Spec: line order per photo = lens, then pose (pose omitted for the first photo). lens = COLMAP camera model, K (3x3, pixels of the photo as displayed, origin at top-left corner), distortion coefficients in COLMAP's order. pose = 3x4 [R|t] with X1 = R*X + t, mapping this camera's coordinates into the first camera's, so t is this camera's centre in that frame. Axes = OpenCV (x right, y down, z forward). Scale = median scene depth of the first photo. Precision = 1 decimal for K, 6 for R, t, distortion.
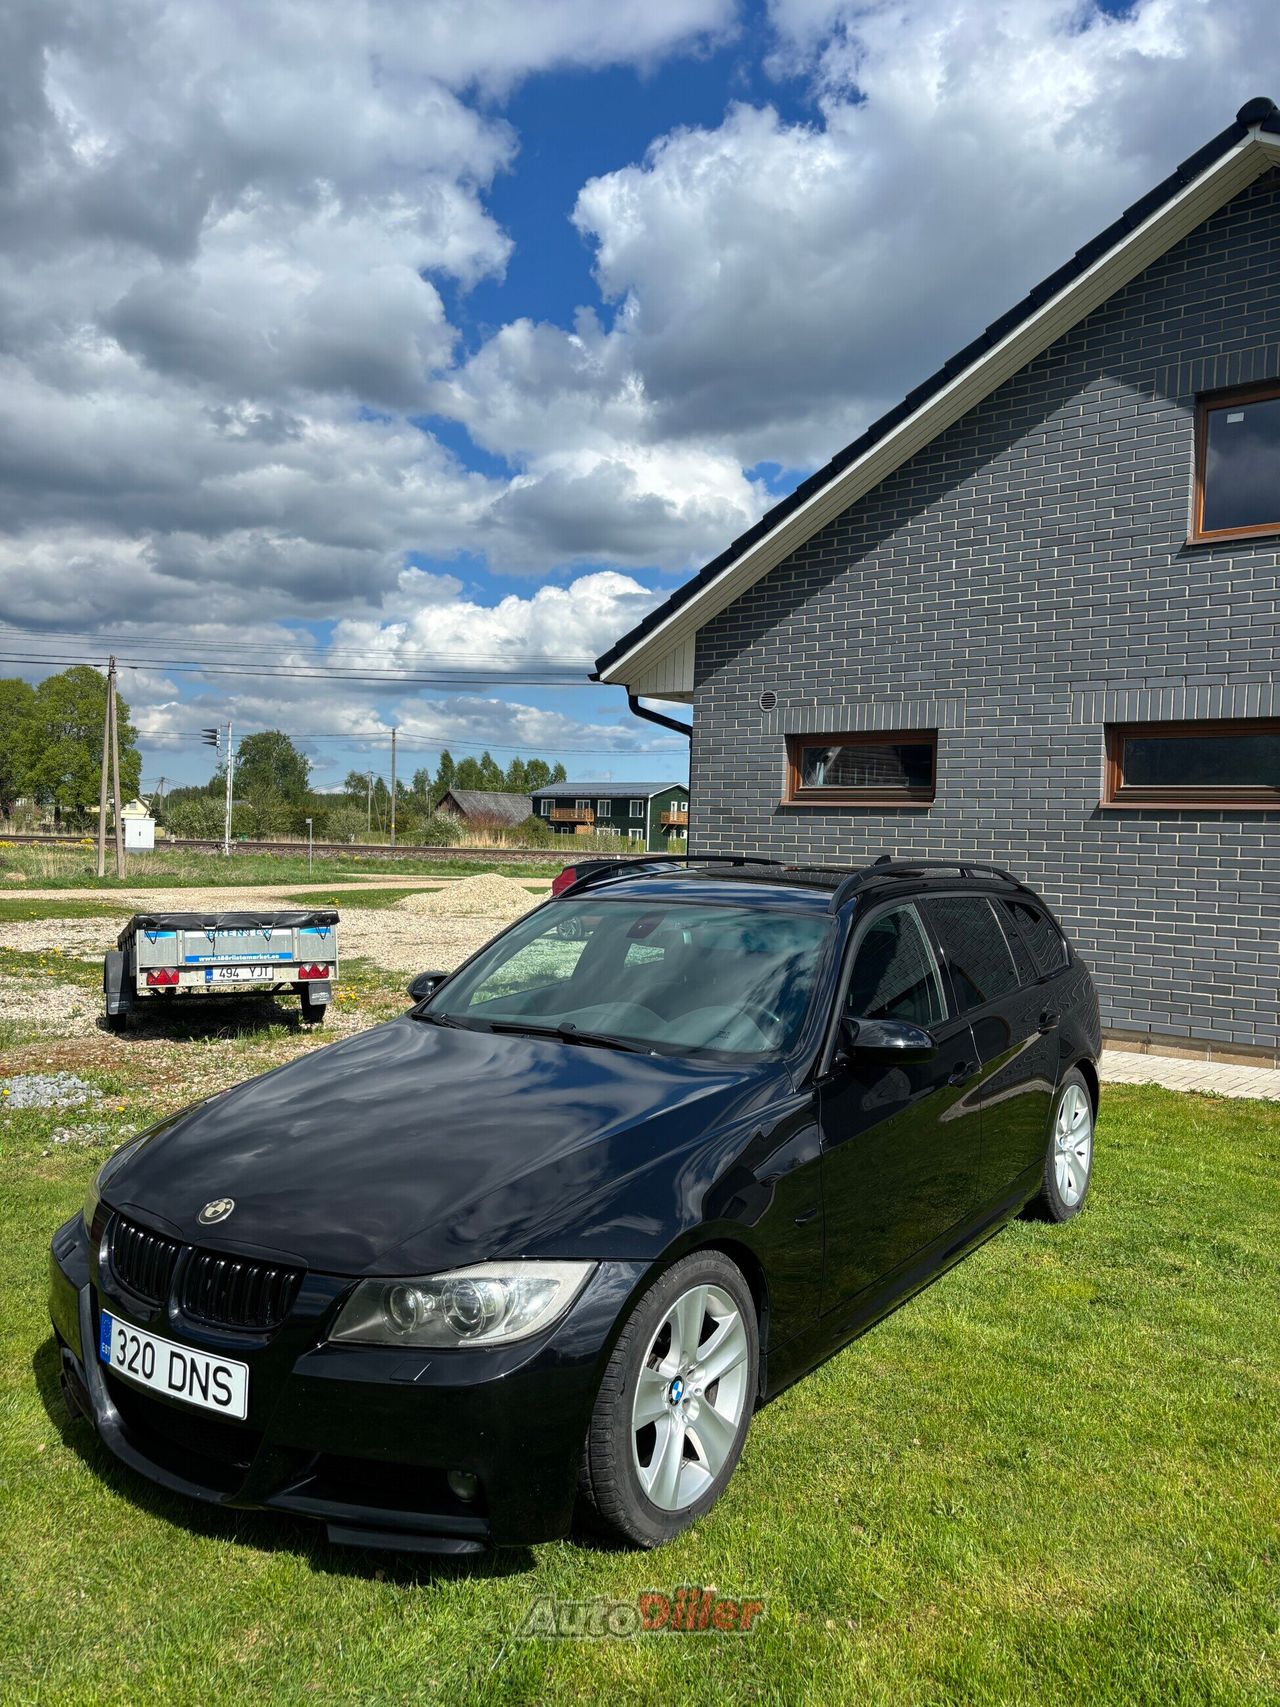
lens RADIAL K [[1301.5, 0, 668.5], [0, 1301.5, 891.7], [0, 0, 1]] dist [0.003011, -0.003753]
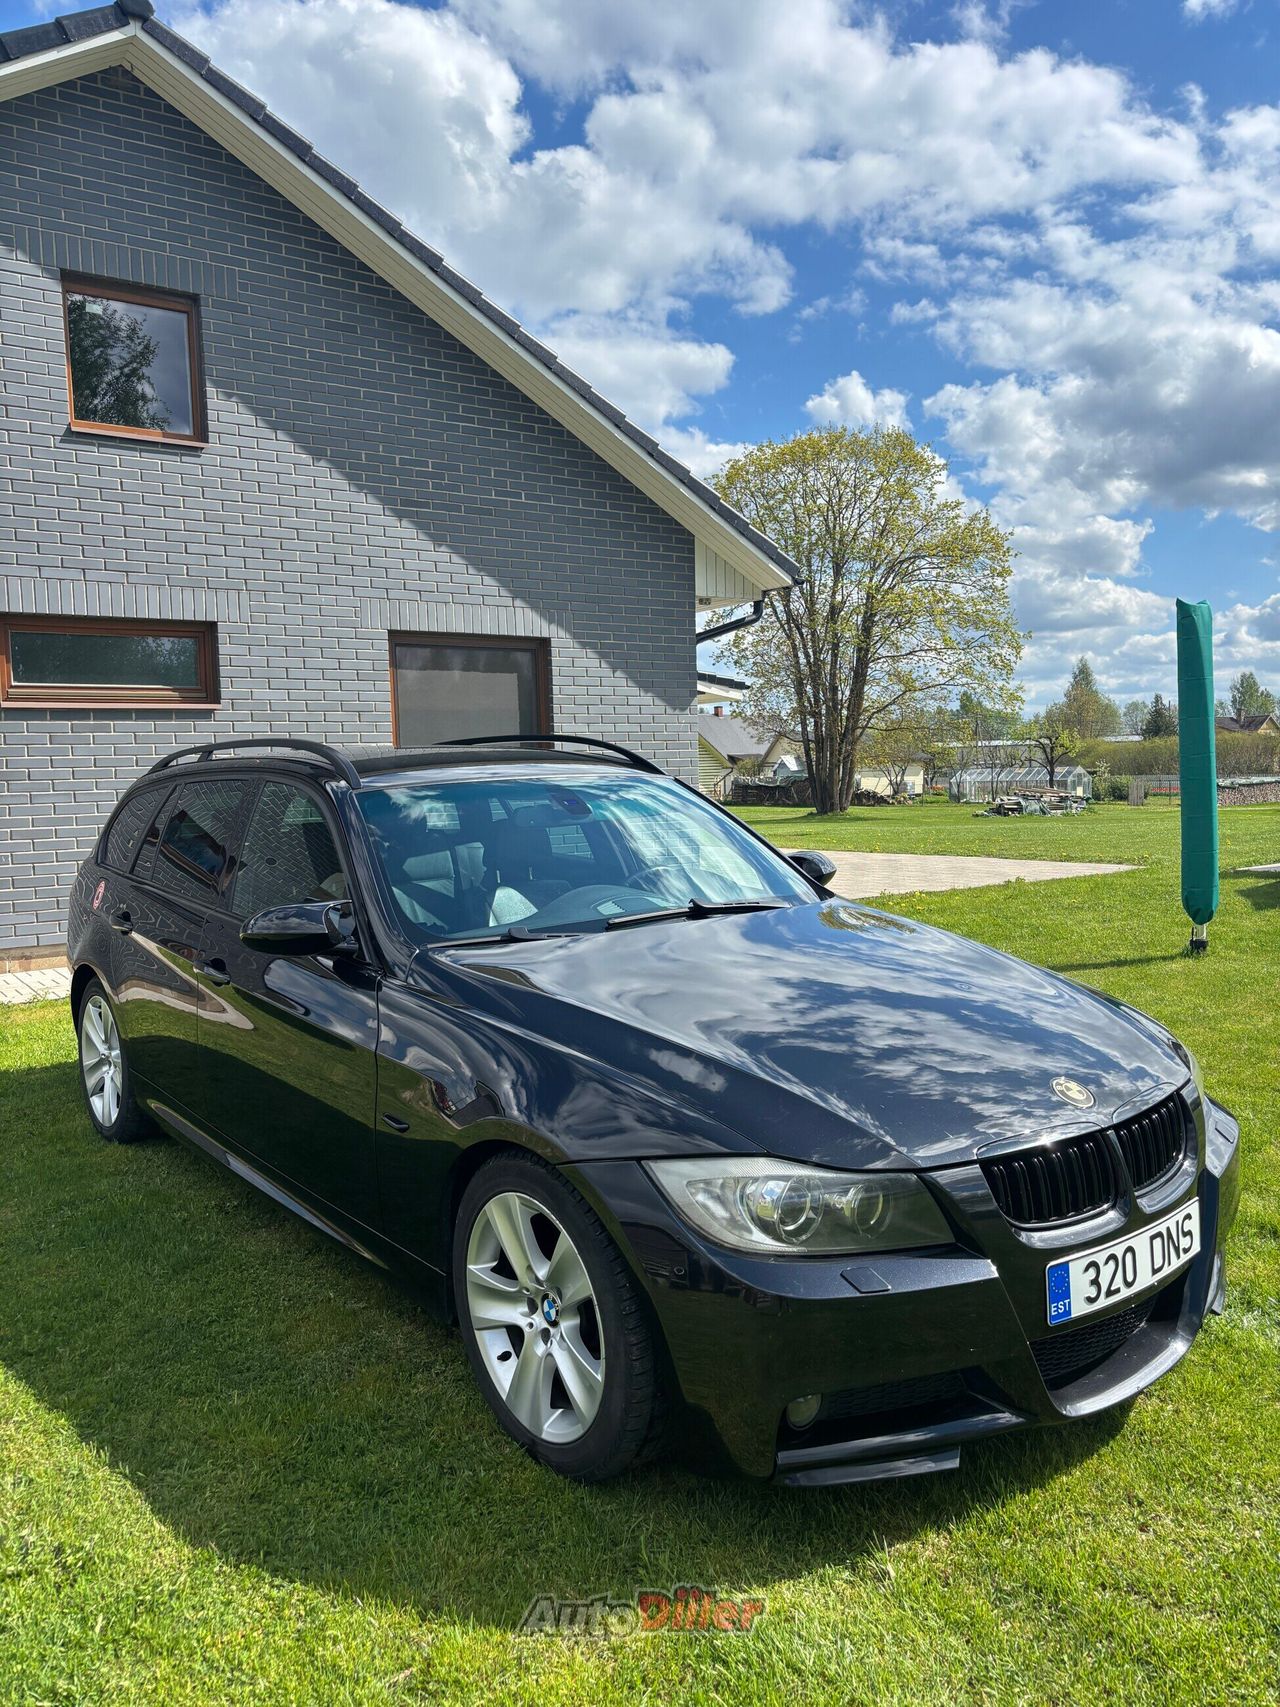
lens RADIAL K [[1316.0, 0, 640.0], [0, 1316.0, 853.5], [0, 0, 1]] dist [0.006749, 0.006152]
pose [[0.269008, -0.091600, 0.958772, -0.419449], [0.070679, 0.994661, 0.075198, -0.002741], [-0.960541, 0.047536, 0.274046, 0.337421]]
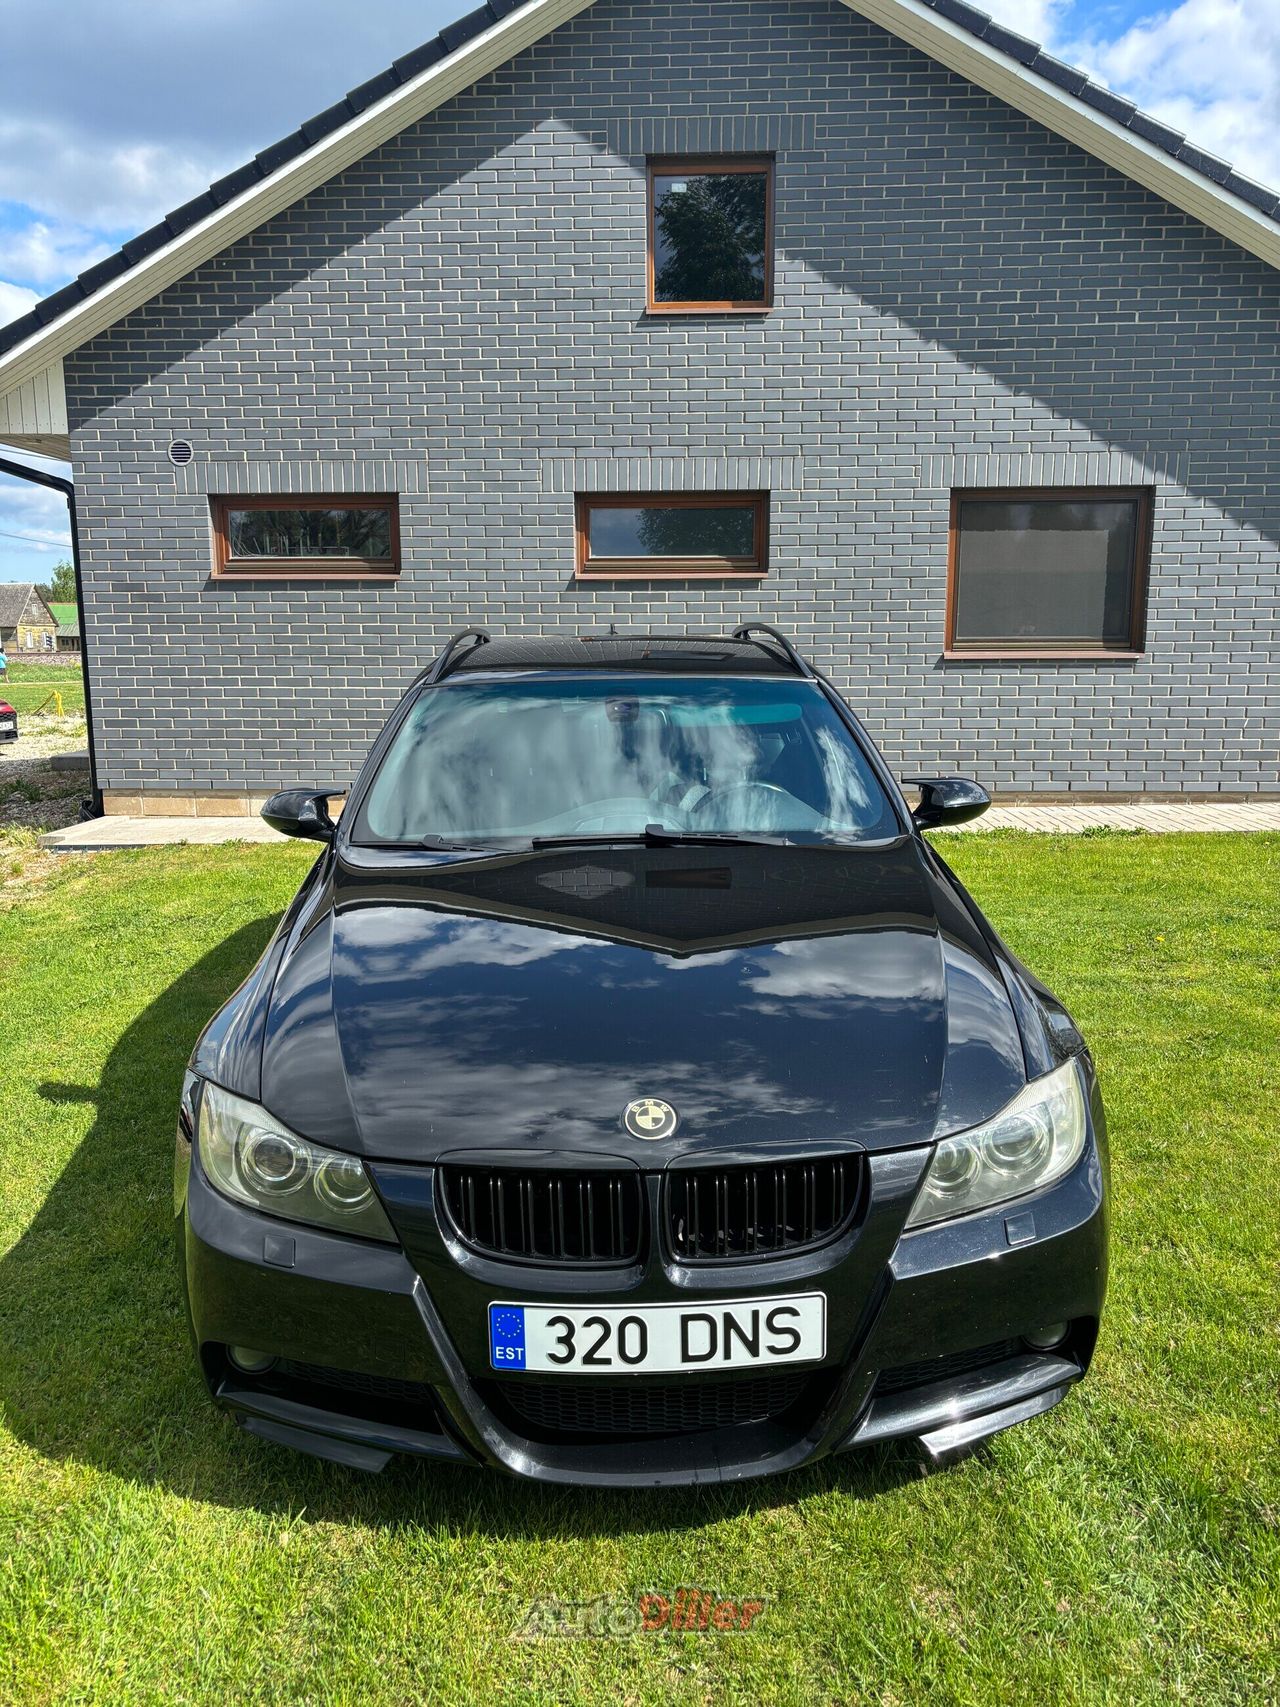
lens RADIAL K [[1303.4, 0, 637.7], [0, 1303.4, 855.9], [0, 0, 1]] dist [0.024909, 0.002295]
pose [[0.800559, -0.132198, 0.584491, -0.250743], [0.050014, 0.986700, 0.154666, -0.006125], [-0.597164, -0.094587, 0.796523, 0.140903]]
